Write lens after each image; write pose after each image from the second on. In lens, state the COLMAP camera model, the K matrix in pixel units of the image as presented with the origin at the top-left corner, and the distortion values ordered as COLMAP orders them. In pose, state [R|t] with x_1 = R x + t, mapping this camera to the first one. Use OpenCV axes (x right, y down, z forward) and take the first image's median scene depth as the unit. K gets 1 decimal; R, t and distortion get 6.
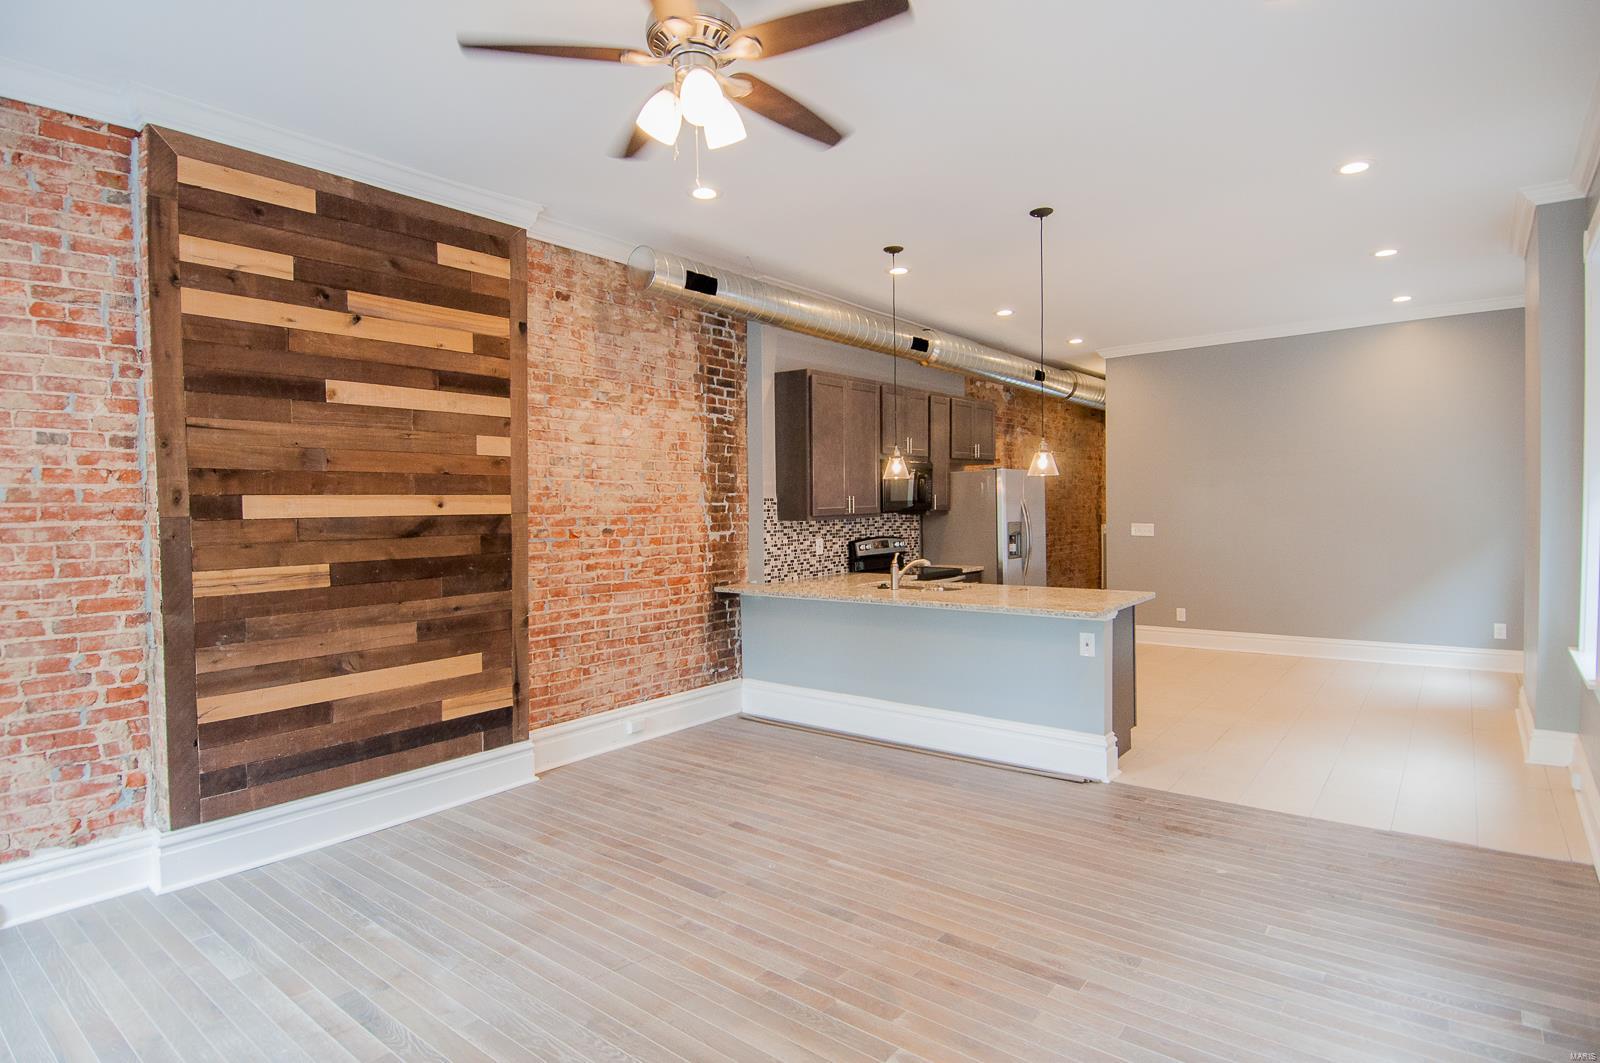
lens RADIAL K [[832.4, 0, 791.5], [0, 832.4, 529.2], [0, 0, 1]] dist [0.040639, -0.046016]
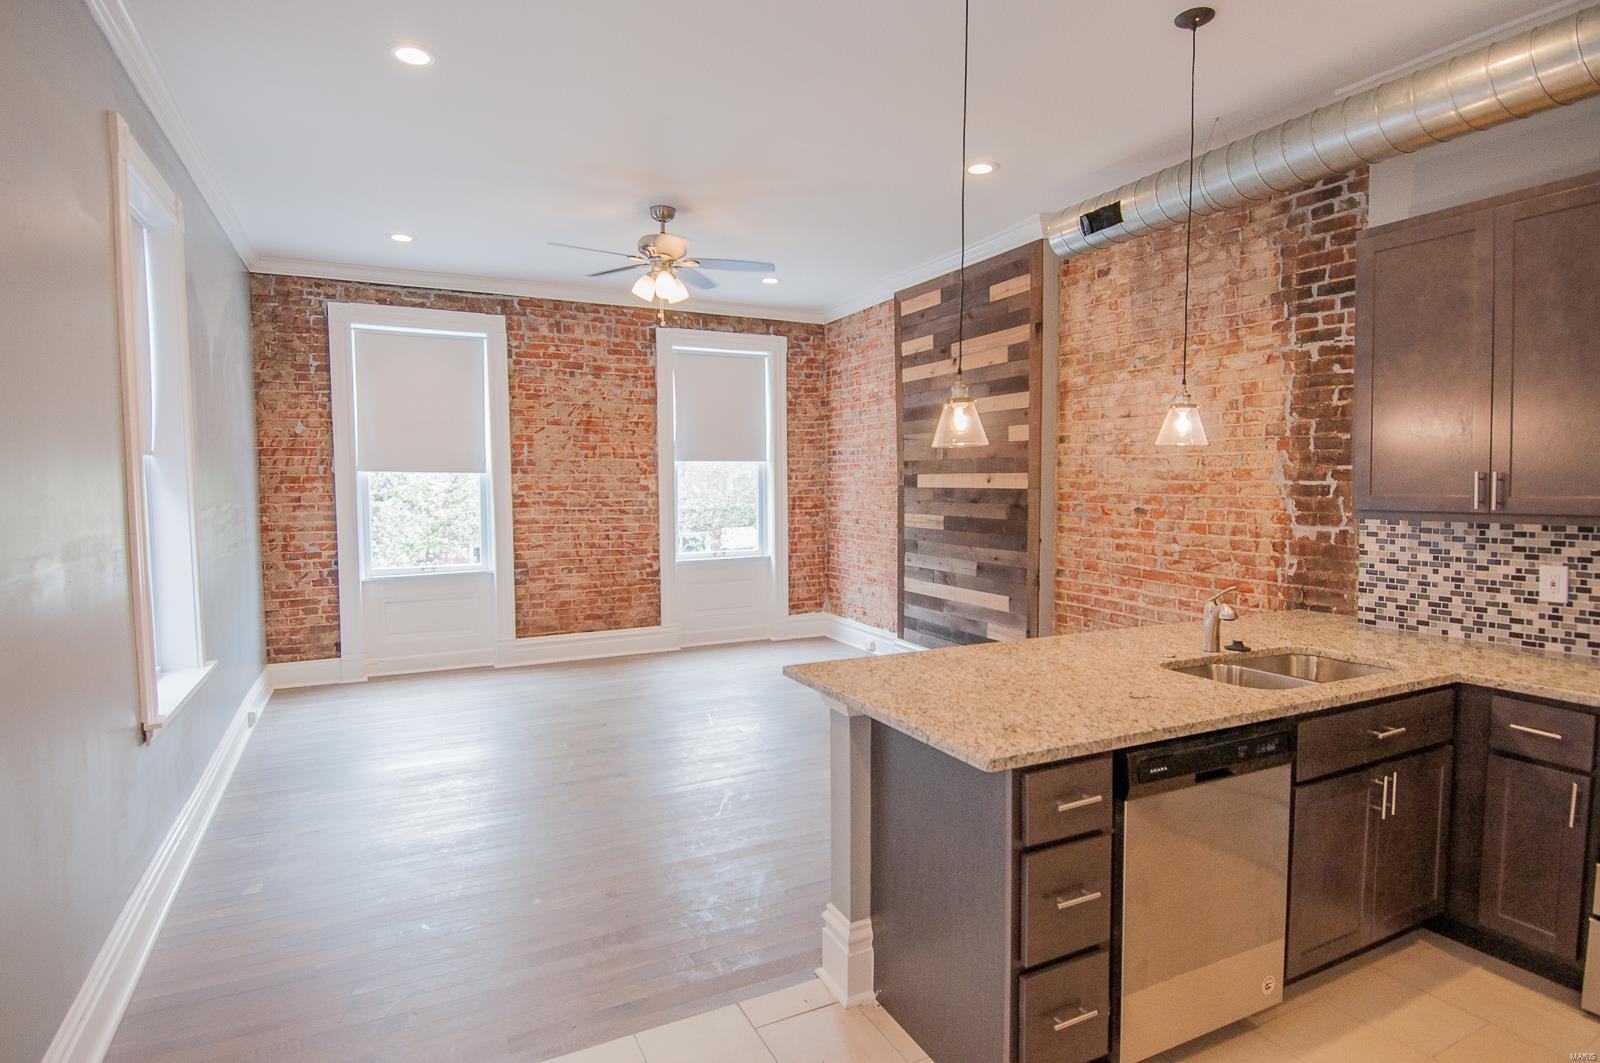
lens RADIAL K [[832.4, 0, 789.5], [0, 832.4, 527.0], [0, 0, 1]] dist [0.040639, -0.046016]
pose [[-0.430943, 0.069615, -0.899690, 0.679220], [-0.015507, 0.996301, 0.084518, -0.045315], [0.902246, 0.050374, -0.428269, 0.925905]]
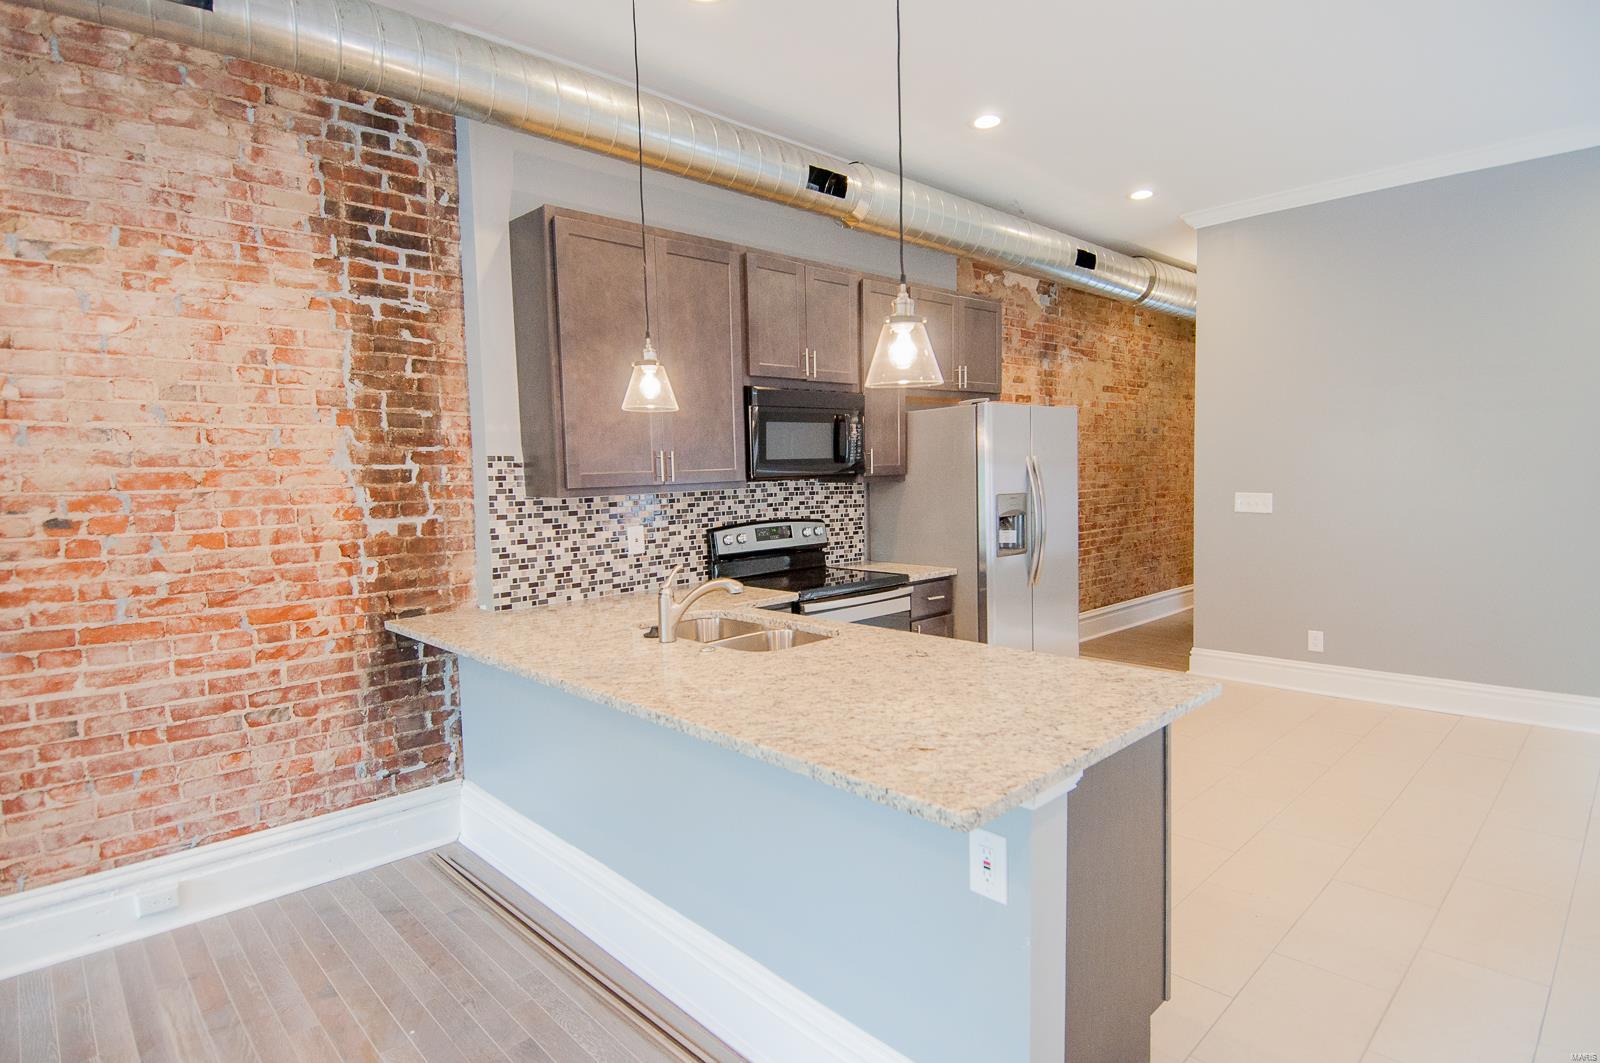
lens RADIAL K [[832.4, 0, 794.7], [0, 832.4, 529.8], [0, 0, 1]] dist [0.040639, -0.046016]
pose [[0.990932, 0.001394, -0.134356, 0.247442], [0.004684, 0.998980, 0.044914, -0.012992], [0.134282, -0.045136, 0.989915, 0.501748]]
